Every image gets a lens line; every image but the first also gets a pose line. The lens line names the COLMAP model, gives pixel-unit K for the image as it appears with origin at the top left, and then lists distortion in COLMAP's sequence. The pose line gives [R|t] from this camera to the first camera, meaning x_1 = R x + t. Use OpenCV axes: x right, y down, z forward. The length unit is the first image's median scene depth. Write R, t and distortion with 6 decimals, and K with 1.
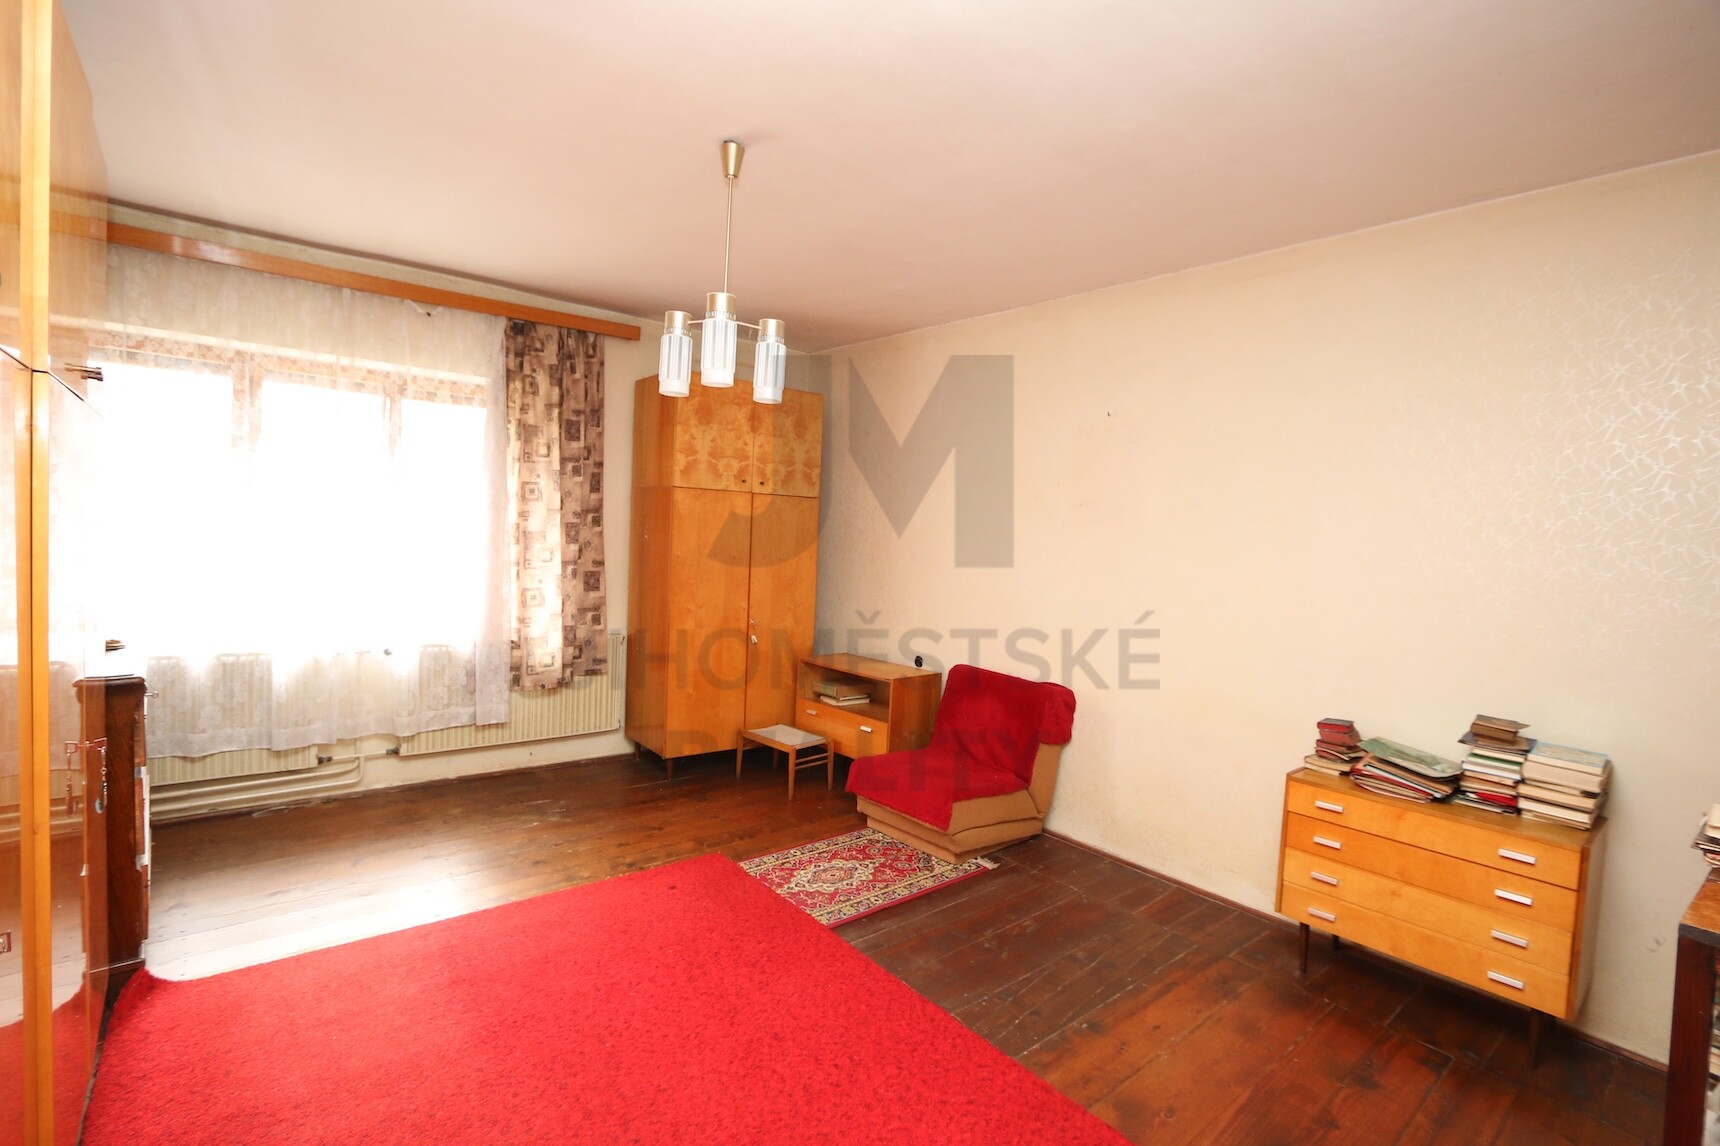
lens RADIAL K [[783.9, 0, 854.8], [0, 783.9, 571.7], [0, 0, 1]] dist [-0.023839, -0.000767]
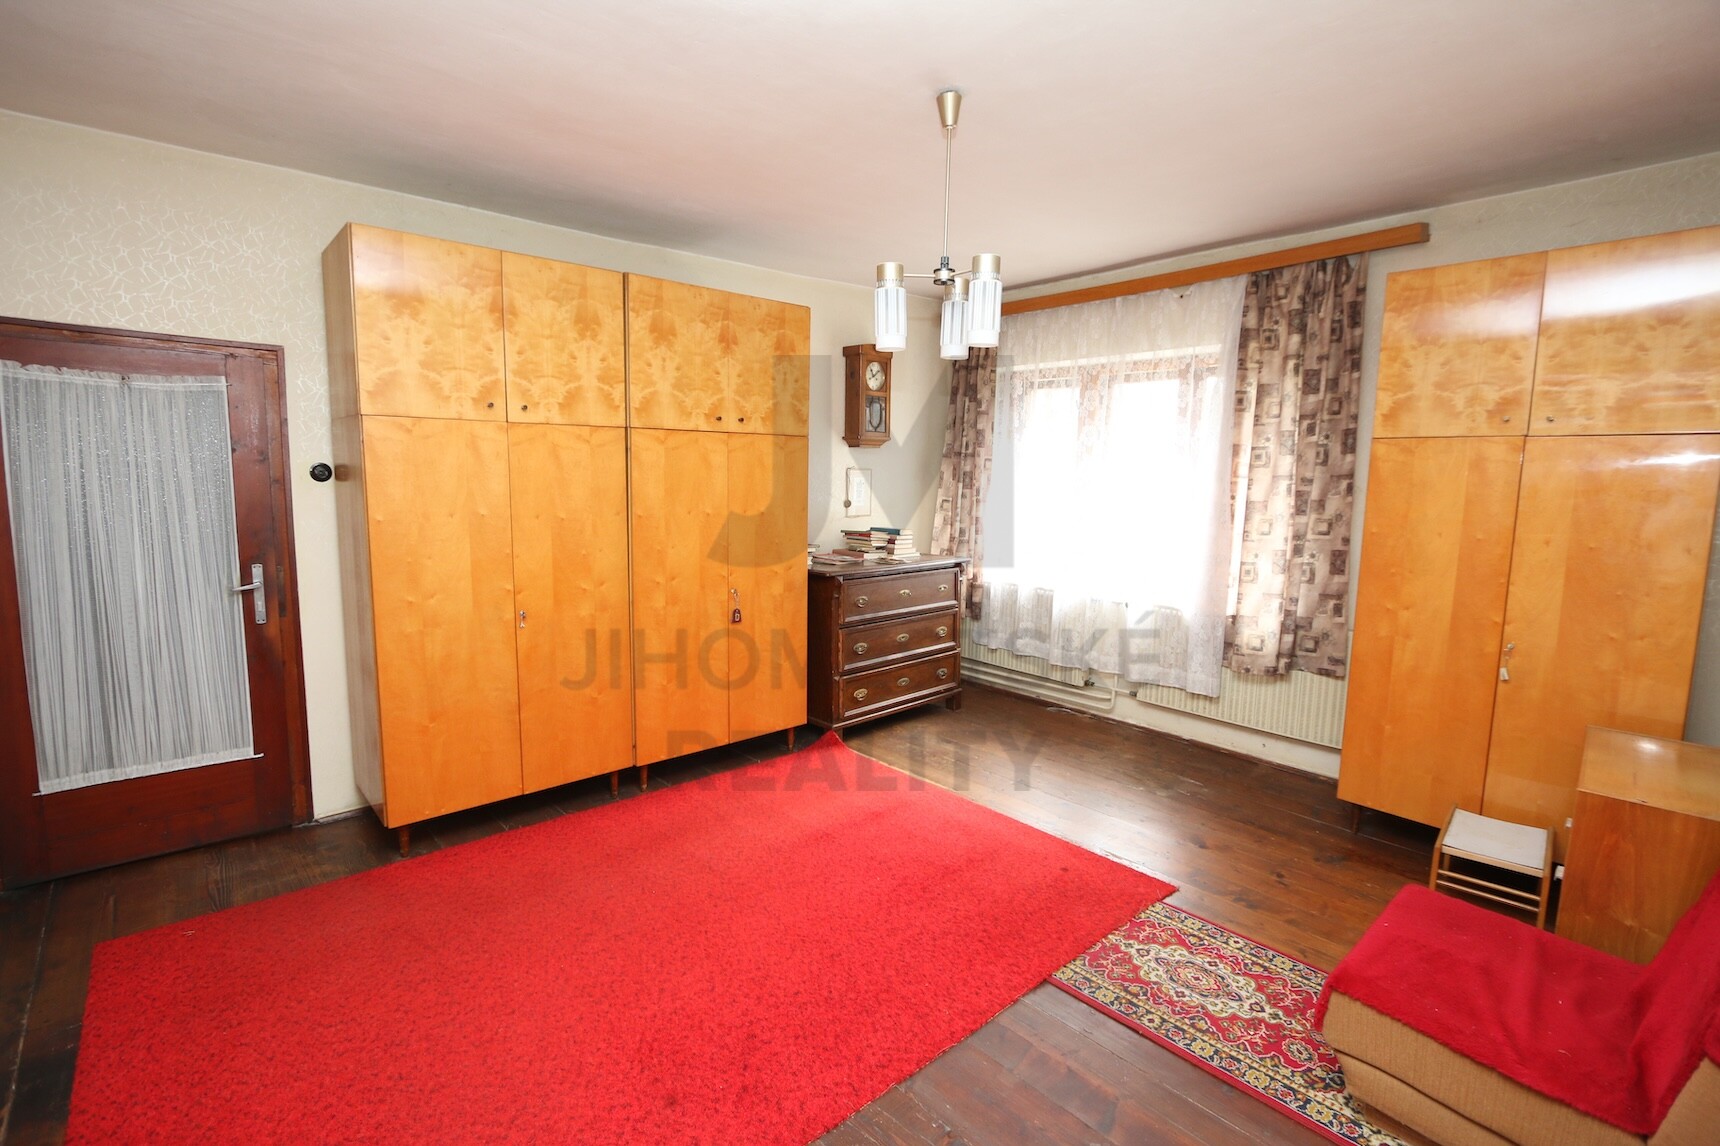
lens RADIAL K [[783.9, 0, 854.5], [0, 783.9, 569.1], [0, 0, 1]] dist [-0.023839, -0.000767]
pose [[0.034336, 0.075536, -0.996552, 0.489909], [-0.066308, 0.995115, 0.073142, -0.007538], [0.997208, 0.063568, 0.039177, 0.498554]]
